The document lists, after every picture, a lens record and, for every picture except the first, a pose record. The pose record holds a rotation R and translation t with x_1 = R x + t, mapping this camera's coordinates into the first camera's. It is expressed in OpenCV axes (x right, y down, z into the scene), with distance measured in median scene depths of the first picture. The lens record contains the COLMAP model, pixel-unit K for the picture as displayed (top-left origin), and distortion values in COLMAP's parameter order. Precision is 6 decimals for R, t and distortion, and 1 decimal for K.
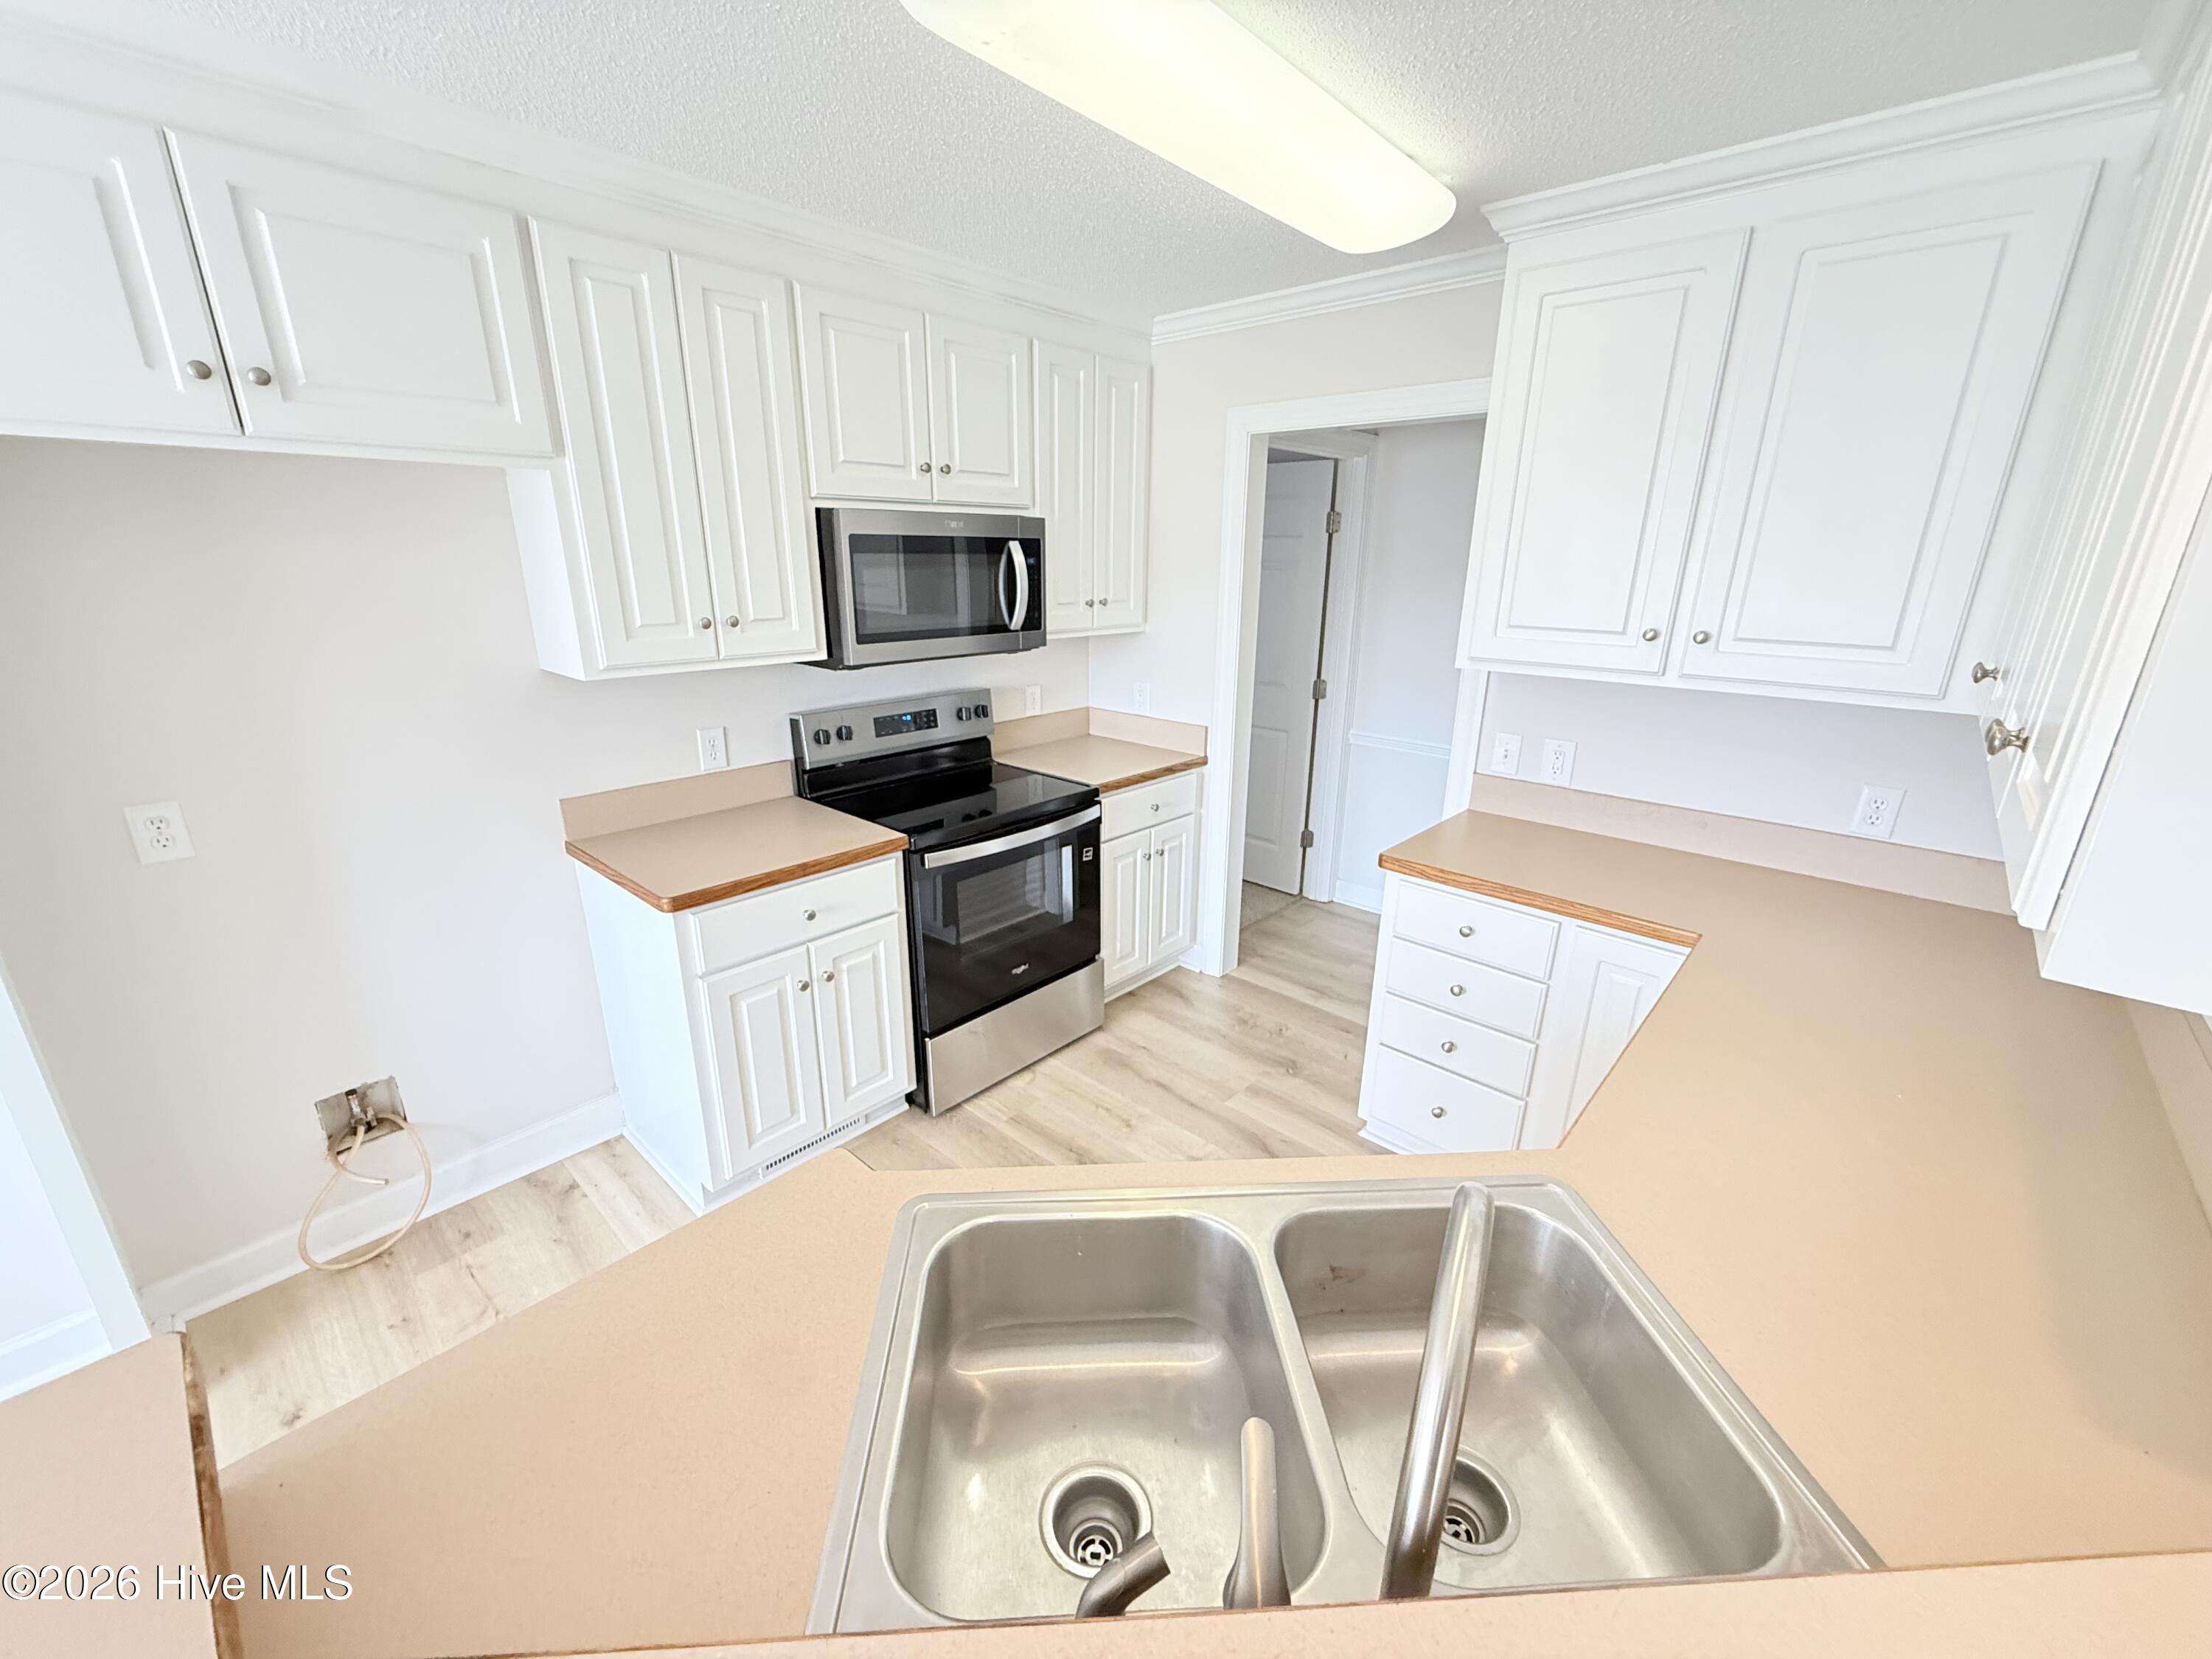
lens RADIAL K [[881.8, 0, 1106.0], [0, 881.8, 829.5], [0, 0, 1]] dist [-0.000496, -0.000039]
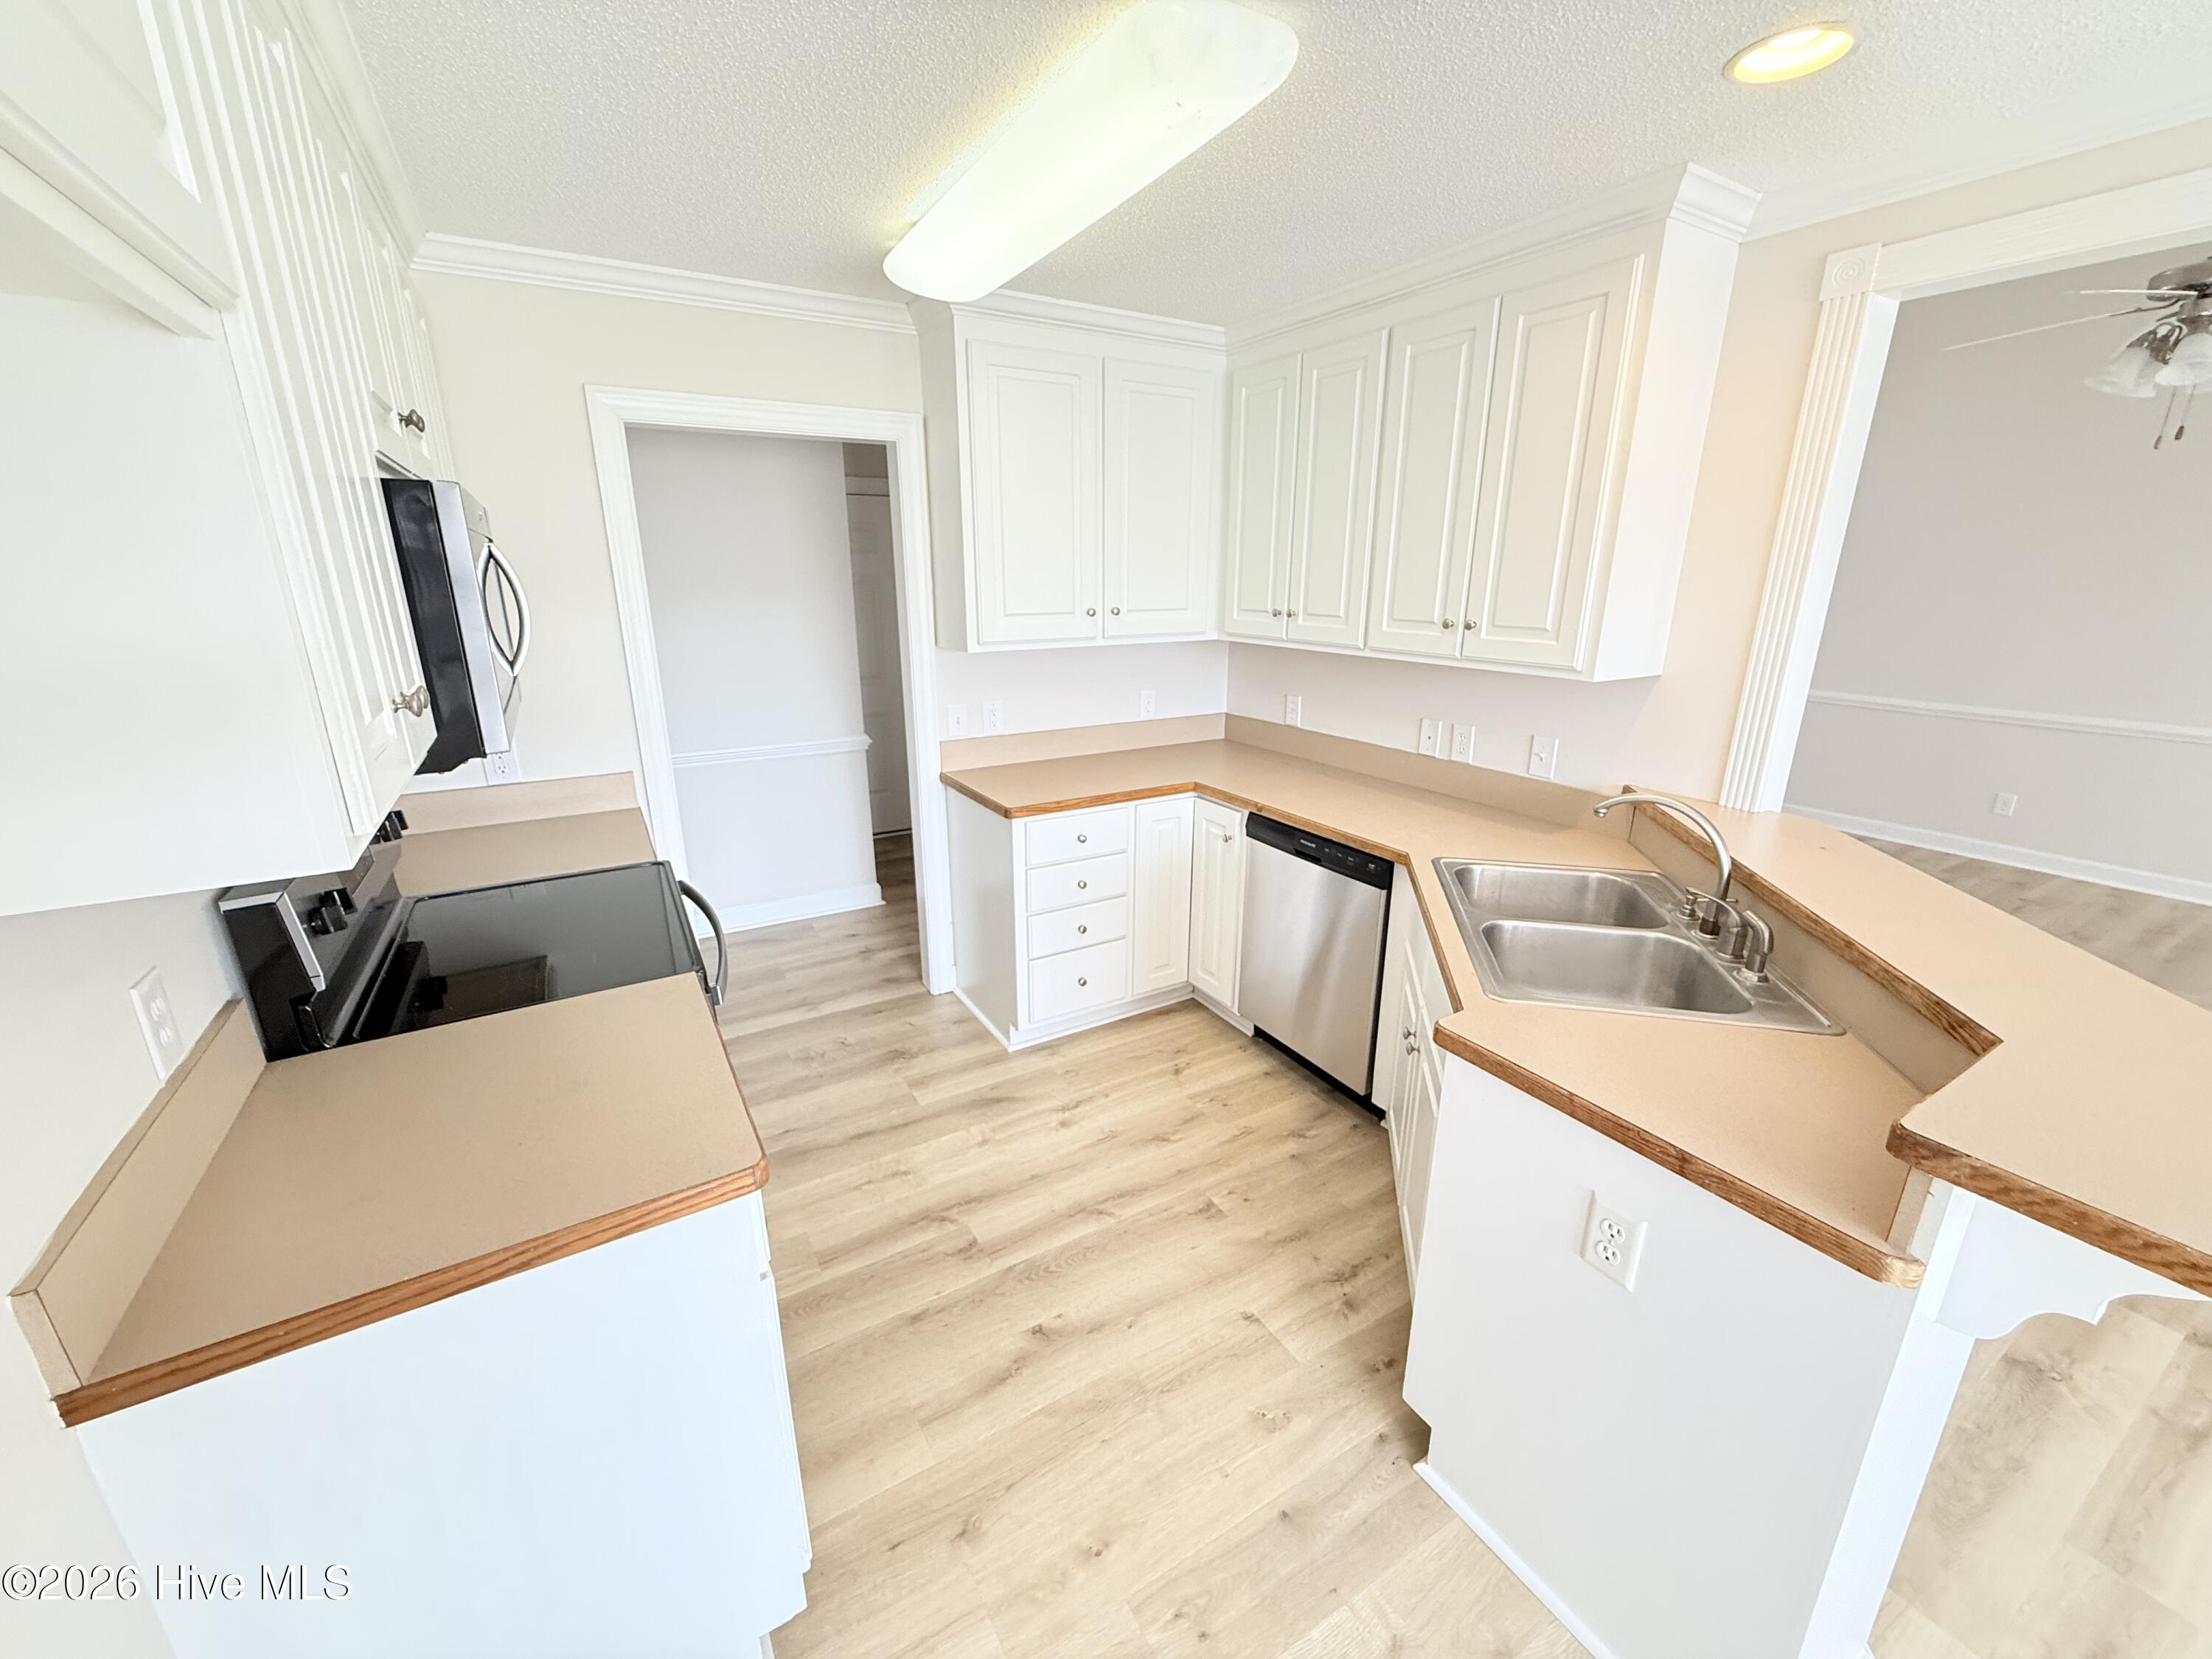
lens RADIAL K [[881.8, 0, 1106.0], [0, 881.8, 829.5], [0, 0, 1]] dist [-0.000496, -0.000039]
pose [[0.285306, -0.284349, 0.915285, -0.757195], [0.292134, 0.935335, 0.199515, -0.146109], [-0.912830, 0.210463, 0.349925, 0.459954]]
